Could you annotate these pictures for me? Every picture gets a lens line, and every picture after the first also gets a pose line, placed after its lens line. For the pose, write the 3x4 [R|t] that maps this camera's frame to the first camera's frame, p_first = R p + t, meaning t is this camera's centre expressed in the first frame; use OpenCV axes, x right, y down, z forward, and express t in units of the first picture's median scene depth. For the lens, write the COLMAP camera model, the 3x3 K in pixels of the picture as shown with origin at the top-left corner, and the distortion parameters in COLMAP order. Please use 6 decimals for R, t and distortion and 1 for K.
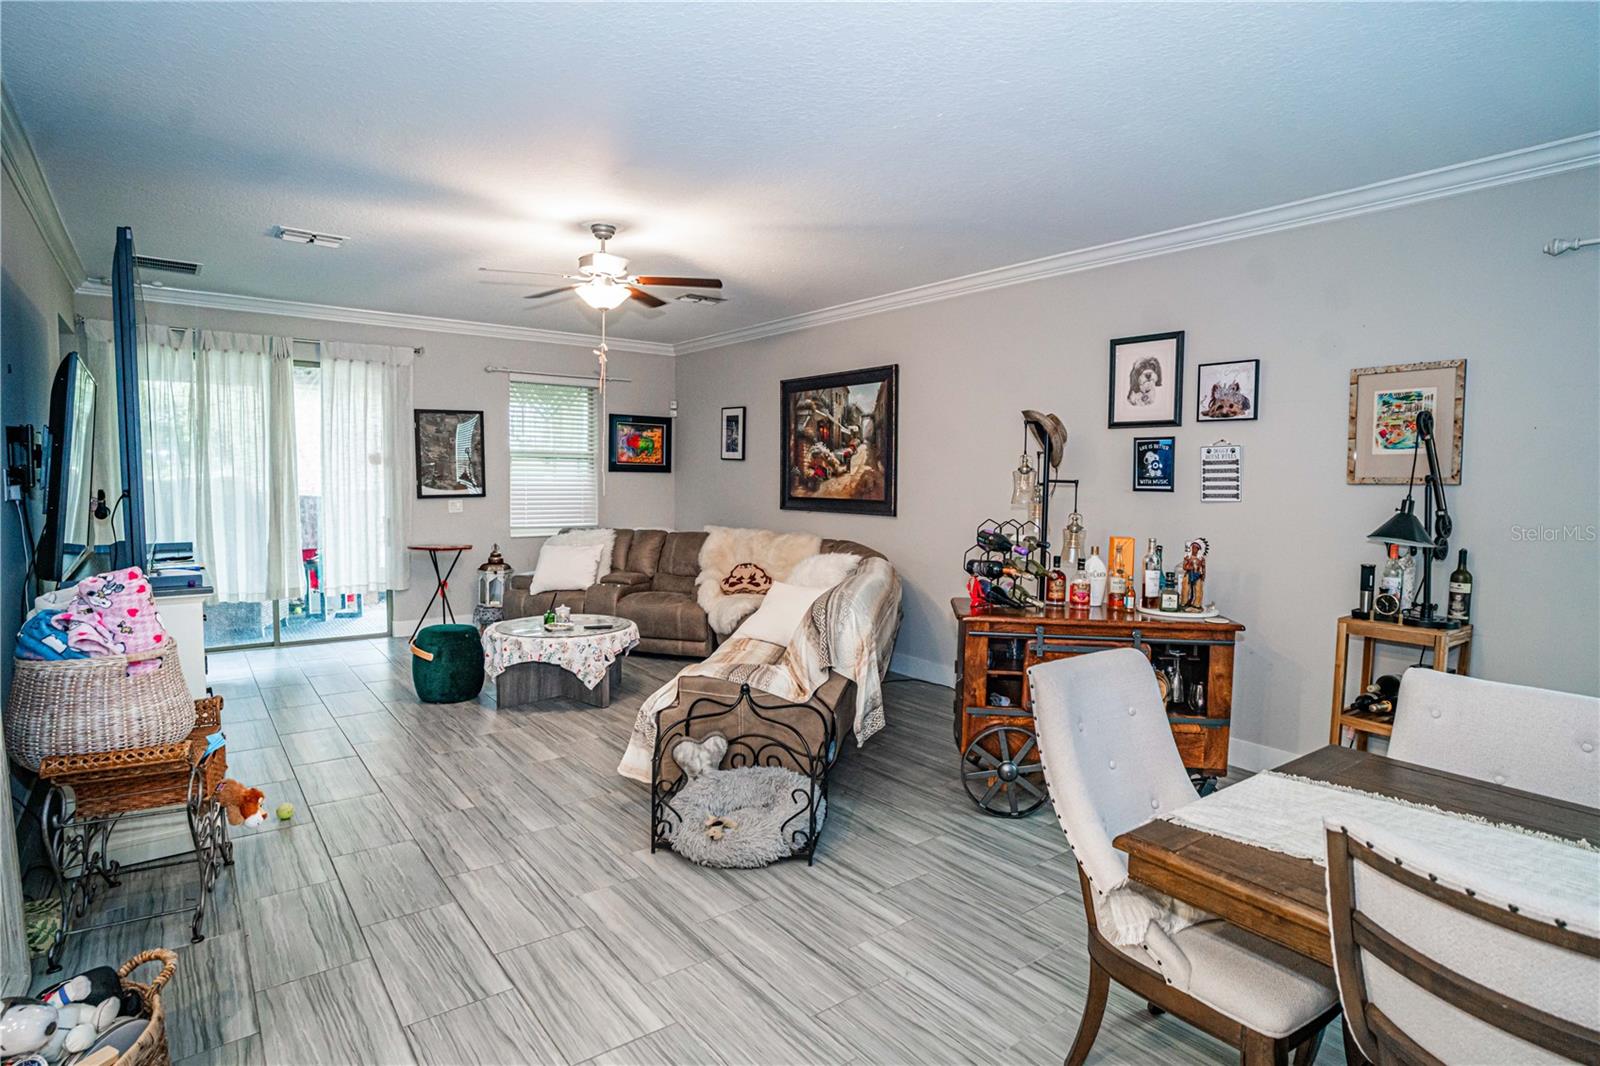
lens RADIAL K [[830.6, 0, 807.5], [0, 830.6, 530.0], [0, 0, 1]] dist [-0.045481, 0.027224]
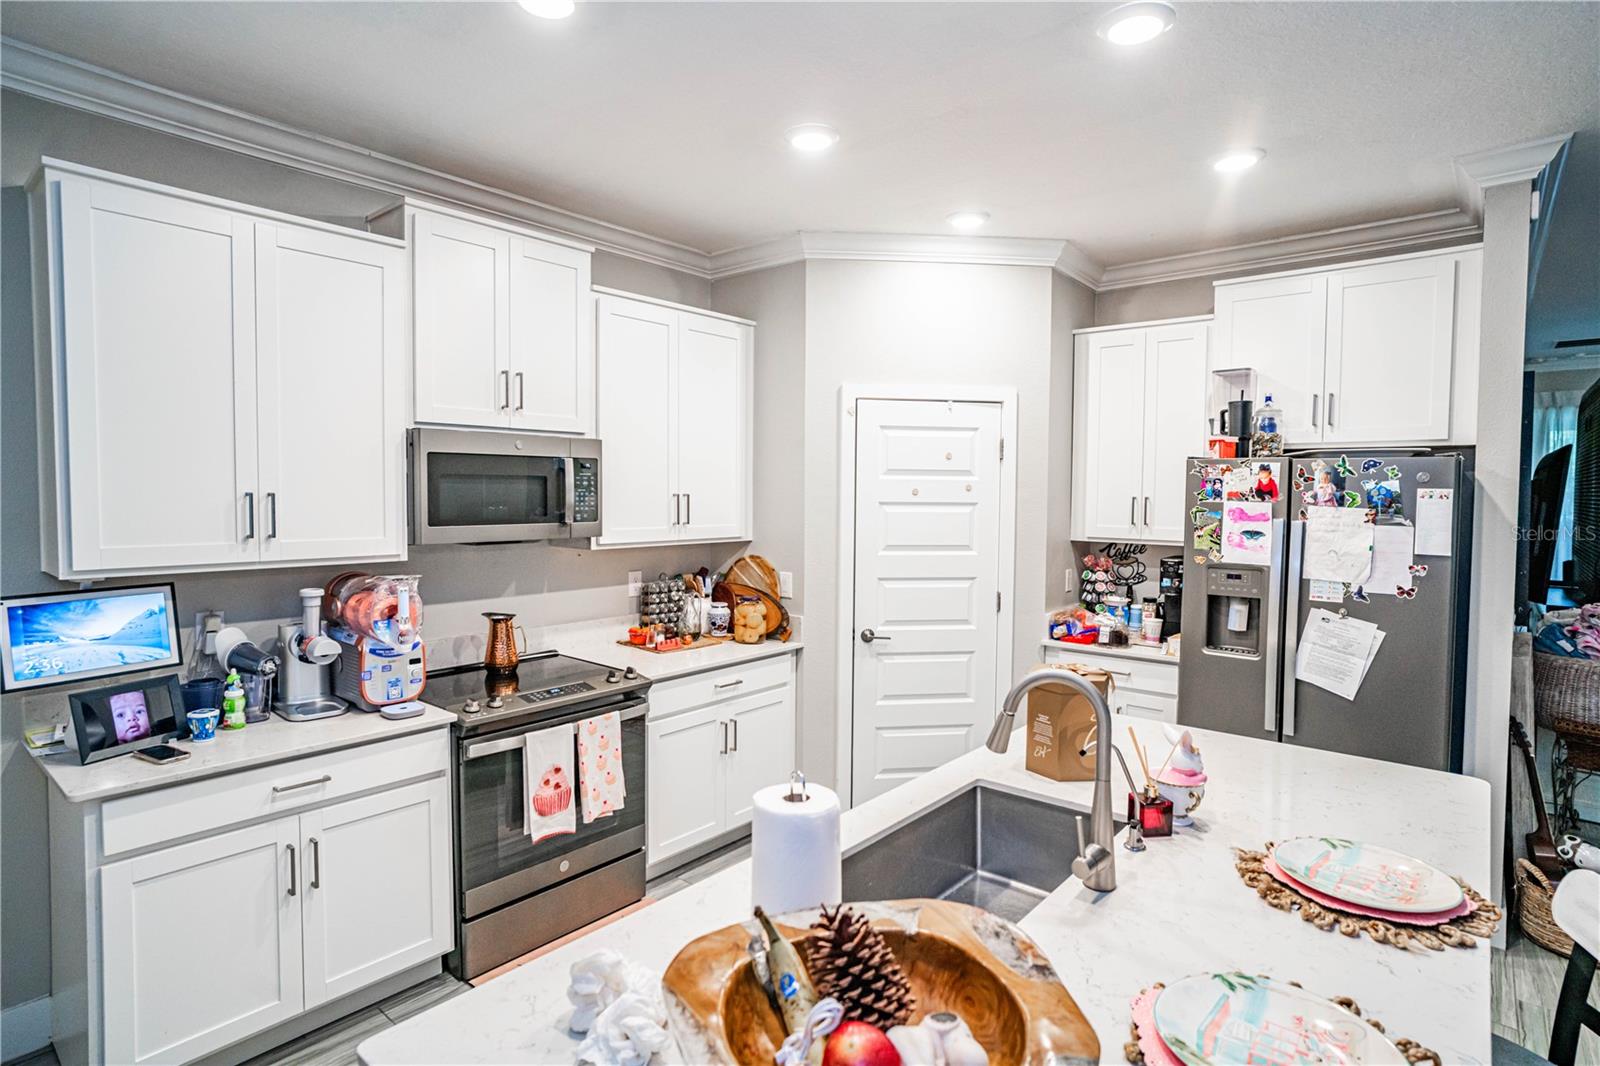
lens RADIAL K [[830.6, 0, 791.6], [0, 830.6, 524.0], [0, 0, 1]] dist [-0.045481, 0.027224]
pose [[0.207631, 0.026261, -0.977855, 0.130964], [-0.070585, 0.997436, 0.011800, -0.001262], [0.975657, 0.066572, 0.208953, -0.378289]]
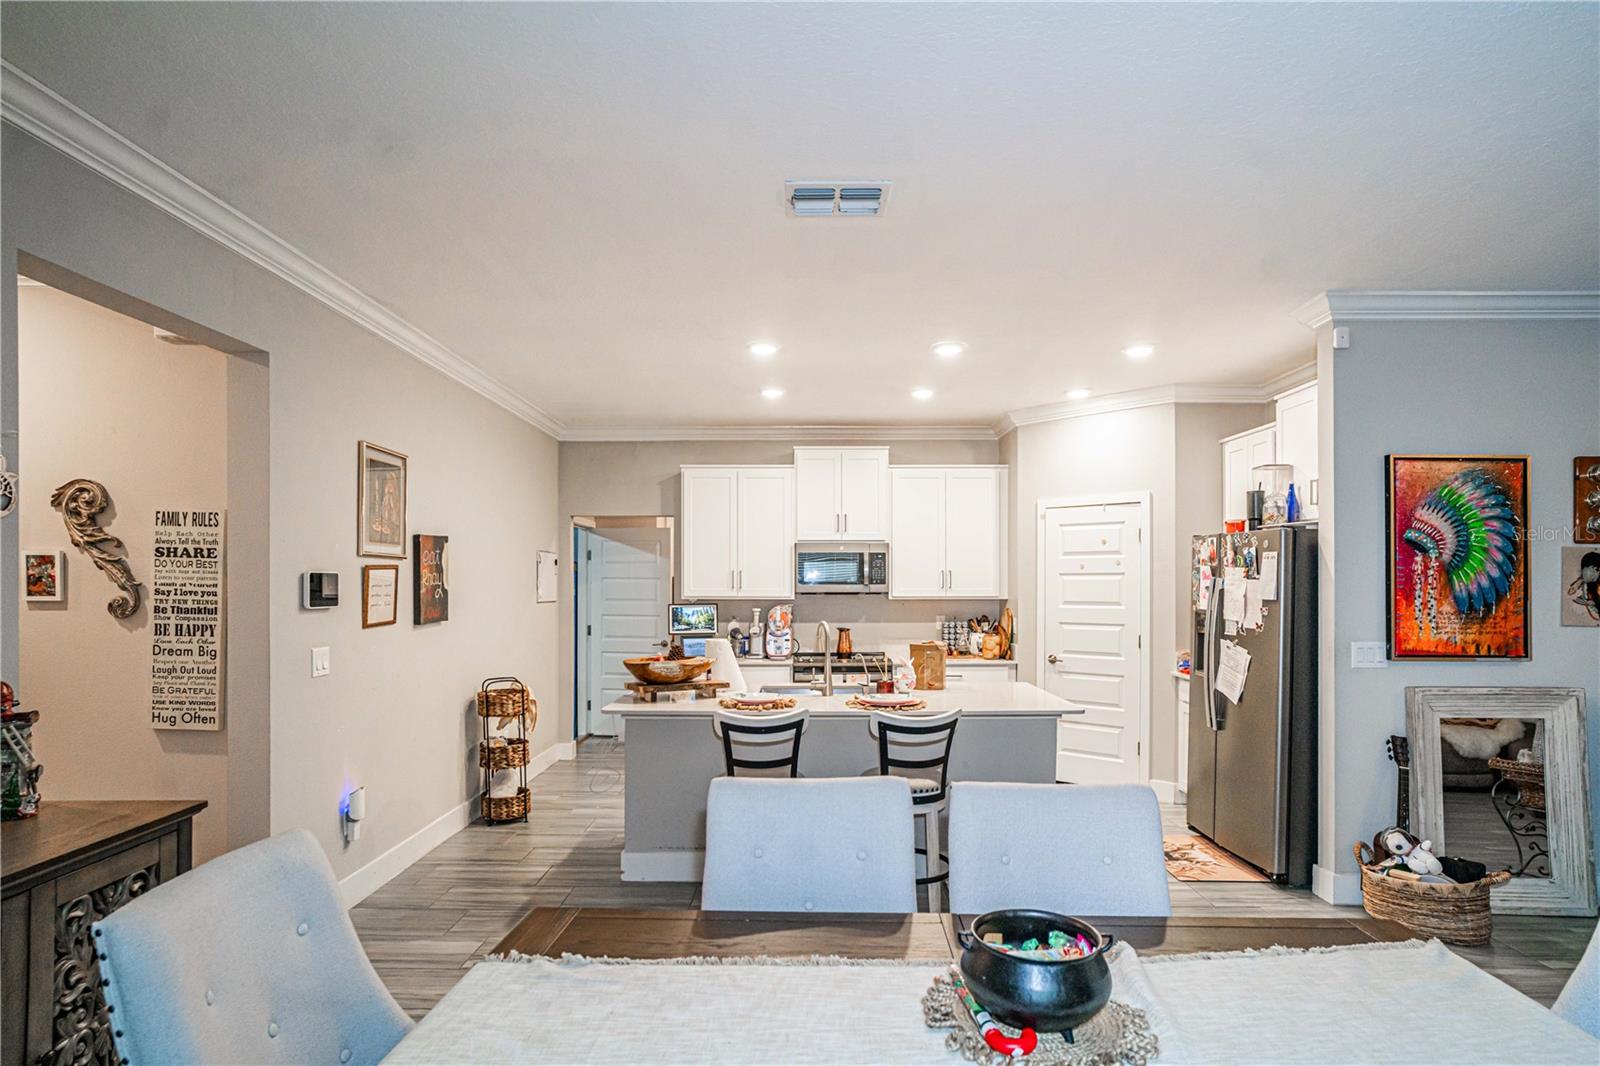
lens RADIAL K [[830.6, 0, 797.2], [0, 830.6, 581.7], [0, 0, 1]] dist [-0.045481, 0.027224]
pose [[-0.618028, -0.015909, -0.785995, 0.611359], [-0.060190, 0.997818, 0.027131, -0.017029], [0.783848, 0.064076, -0.617637, 0.363626]]
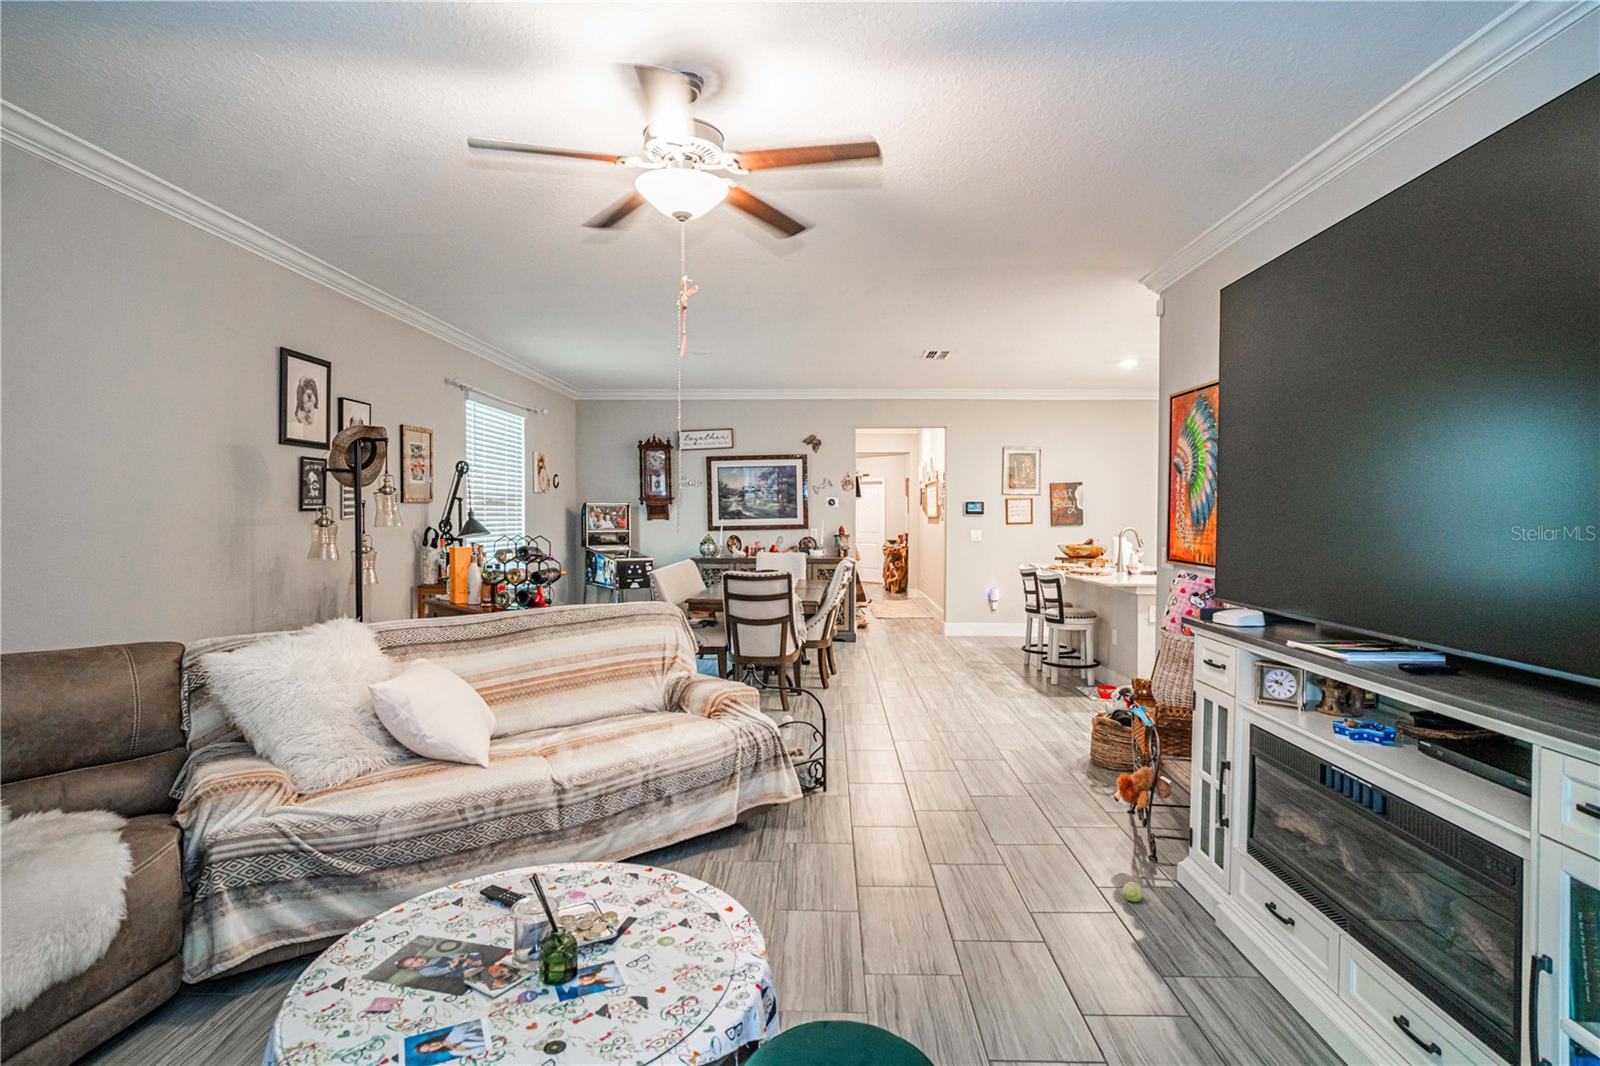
lens RADIAL K [[830.6, 0, 802.9], [0, 830.6, 527.2], [0, 0, 1]] dist [-0.045481, 0.027224]
pose [[-0.771035, -0.027144, 0.636215, -0.677111], [0.029452, 0.996502, 0.078209, -0.087518], [-0.636112, 0.079039, -0.767538, 1.377945]]
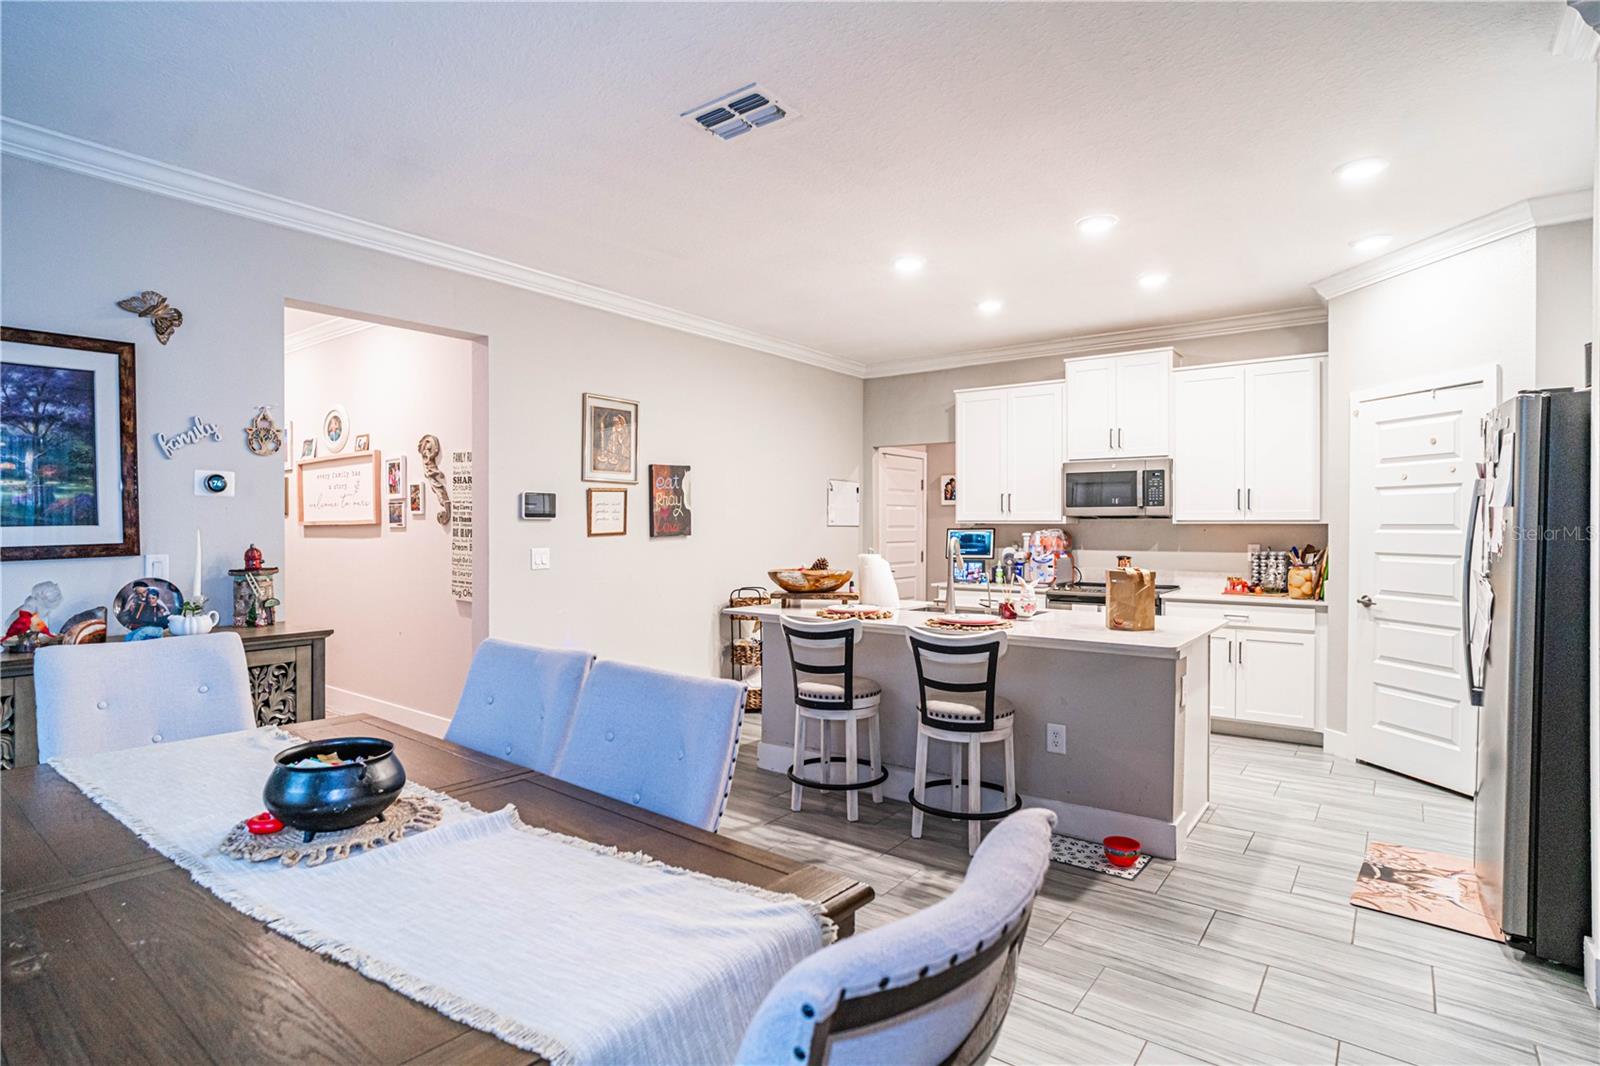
lens RADIAL K [[830.6, 0, 797.3], [0, 830.6, 521.3], [0, 0, 1]] dist [-0.045481, 0.027224]
pose [[-0.964621, -0.016910, -0.263097, 0.243737], [-0.032953, 0.997848, 0.056684, -0.011941], [0.261573, 0.063349, -0.963103, 0.634068]]
